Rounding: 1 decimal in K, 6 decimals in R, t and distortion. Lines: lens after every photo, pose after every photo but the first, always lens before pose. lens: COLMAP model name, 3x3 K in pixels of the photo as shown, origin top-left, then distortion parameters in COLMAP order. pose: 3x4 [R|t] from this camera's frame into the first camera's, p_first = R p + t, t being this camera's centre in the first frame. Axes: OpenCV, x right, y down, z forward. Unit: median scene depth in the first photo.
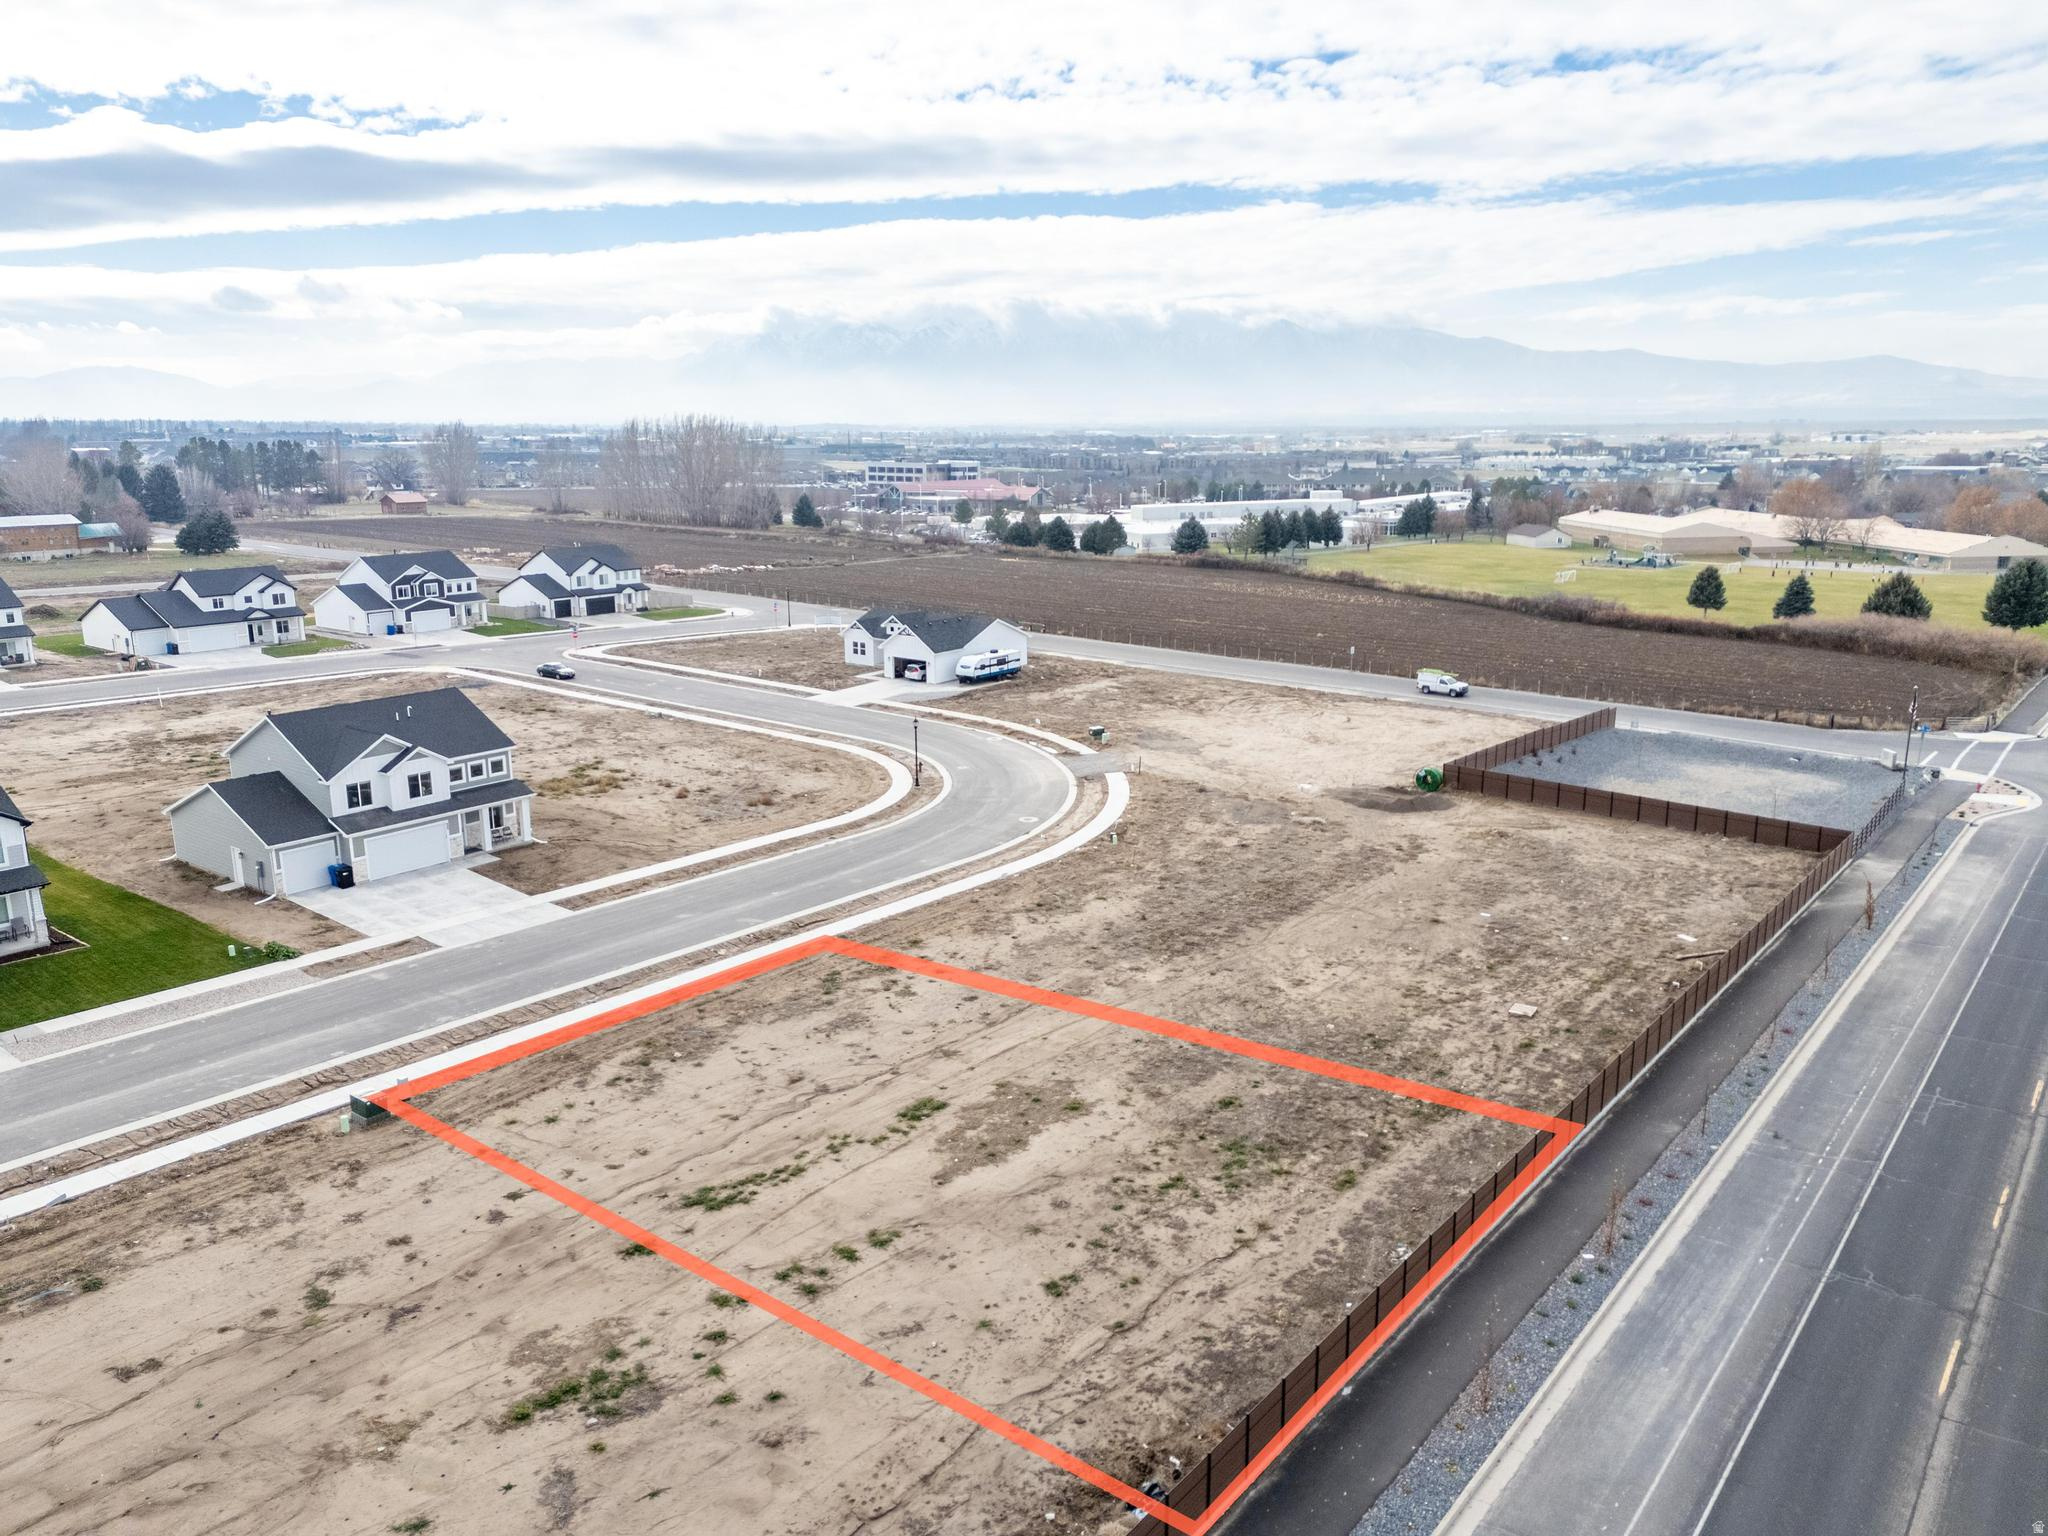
lens RADIAL K [[1484.7, 0, 1035.1], [0, 1484.7, 768.0], [0, 0, 1]] dist [0.090860, -0.085663]
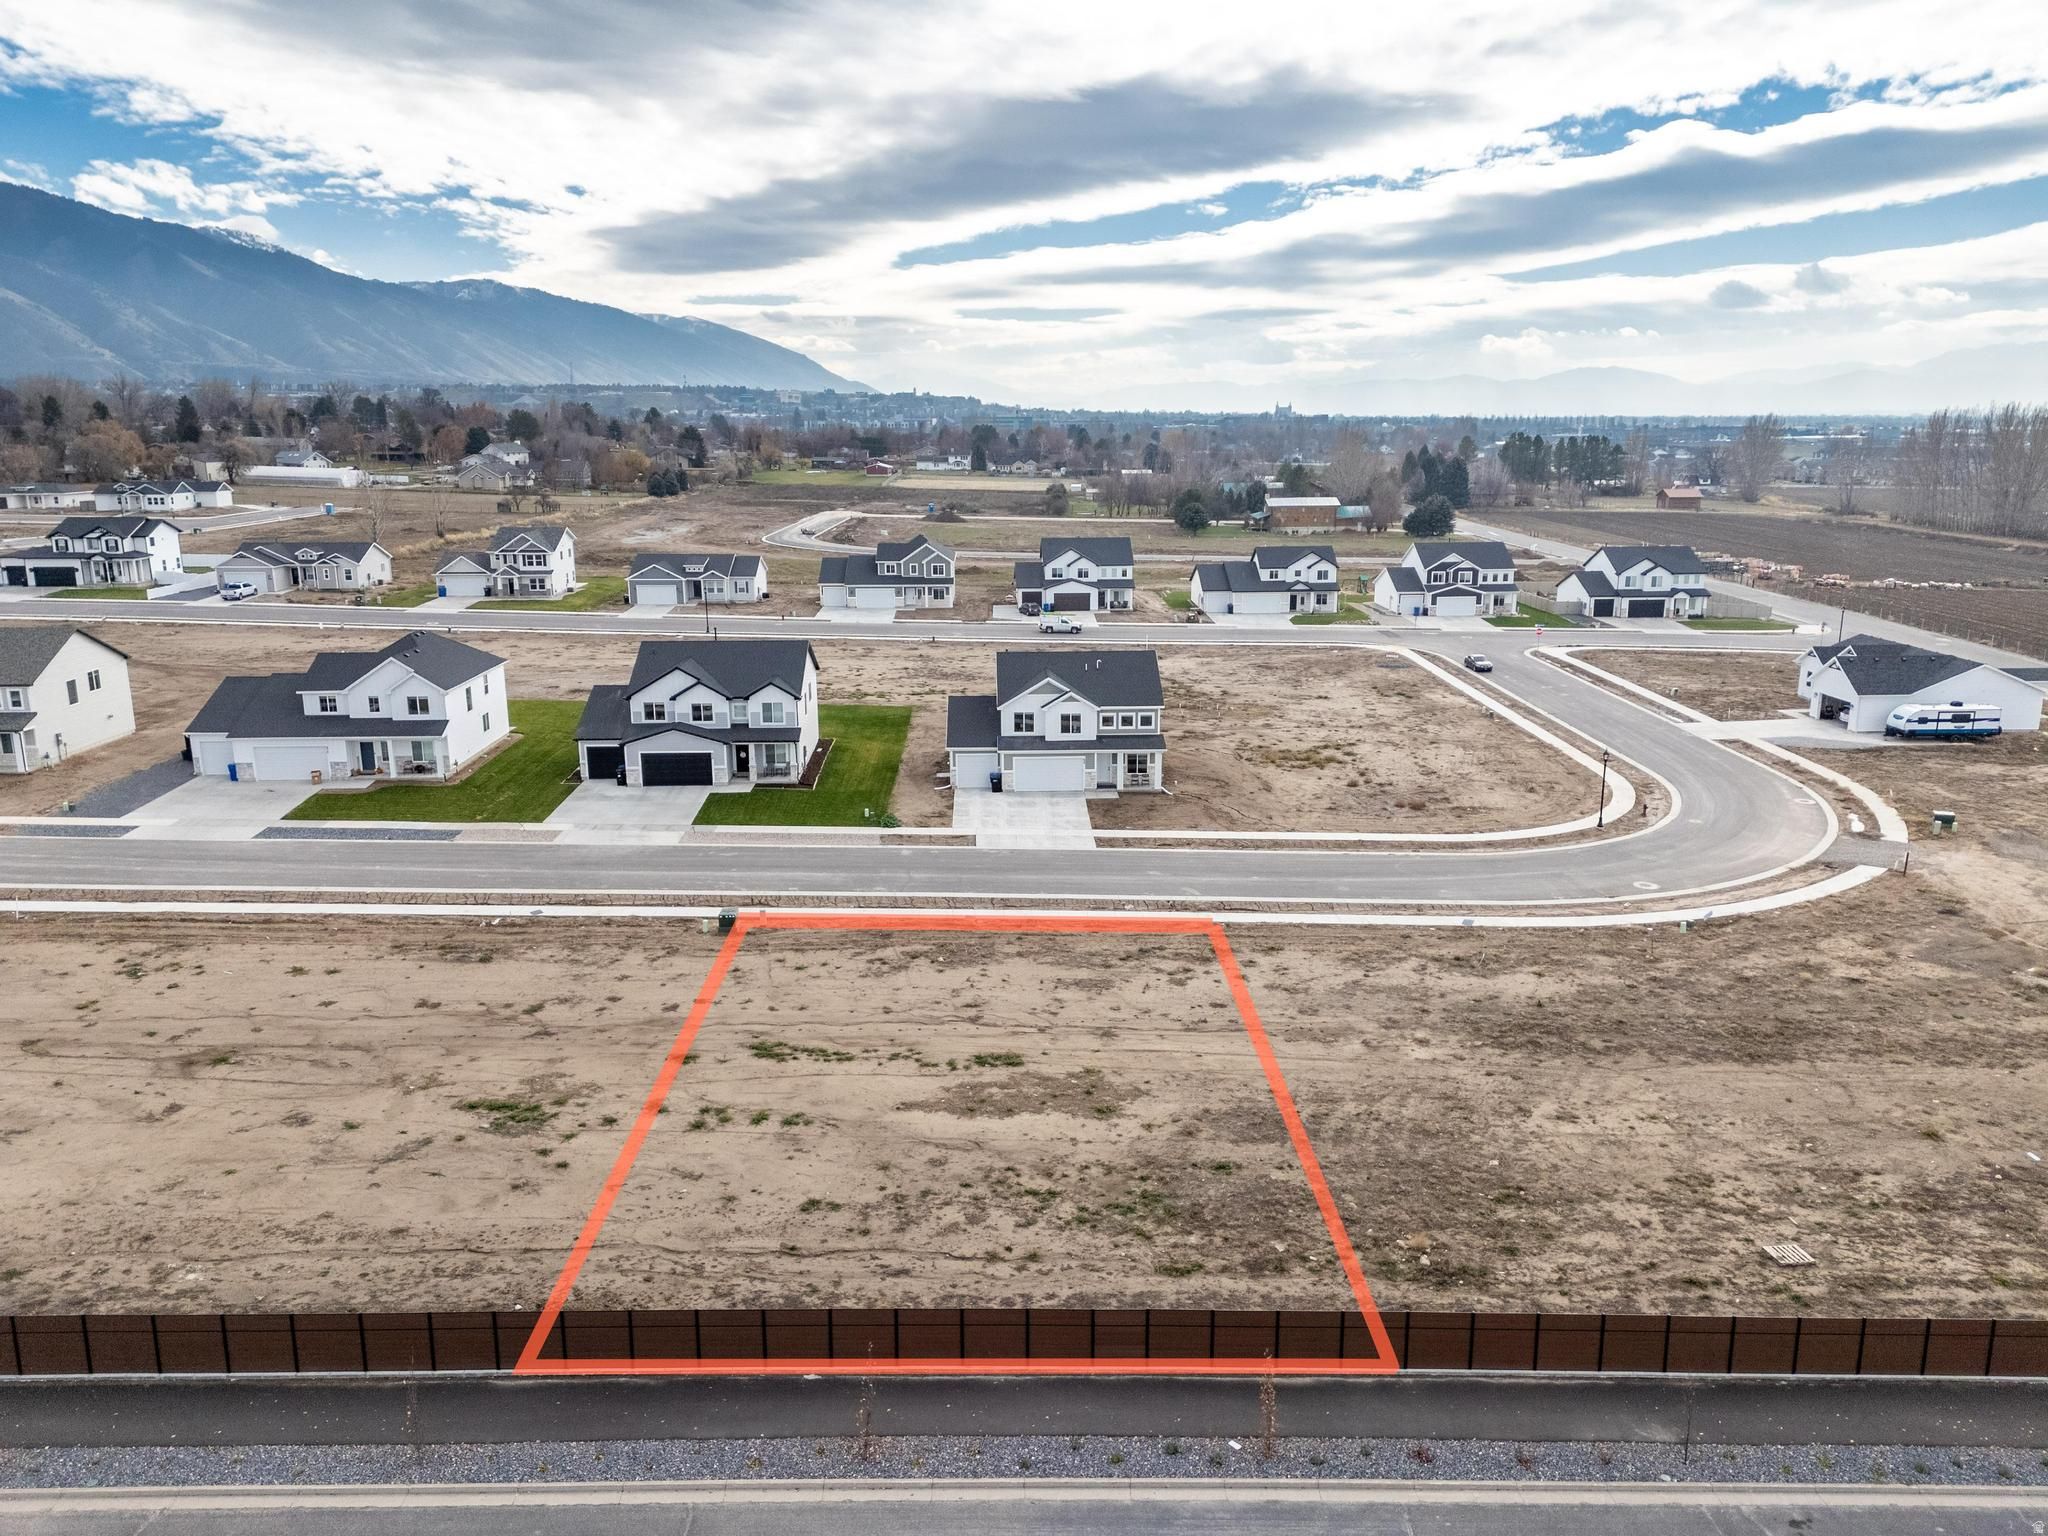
lens RADIAL K [[1484.7, 0, 1035.1], [0, 1484.7, 768.0], [0, 0, 1]] dist [0.090860, -0.085663]
pose [[0.638090, 0.178688, -0.748940, 0.419142], [-0.175847, 0.980811, 0.084189, -0.043303], [0.749612, 0.077979, 0.657268, 0.174832]]
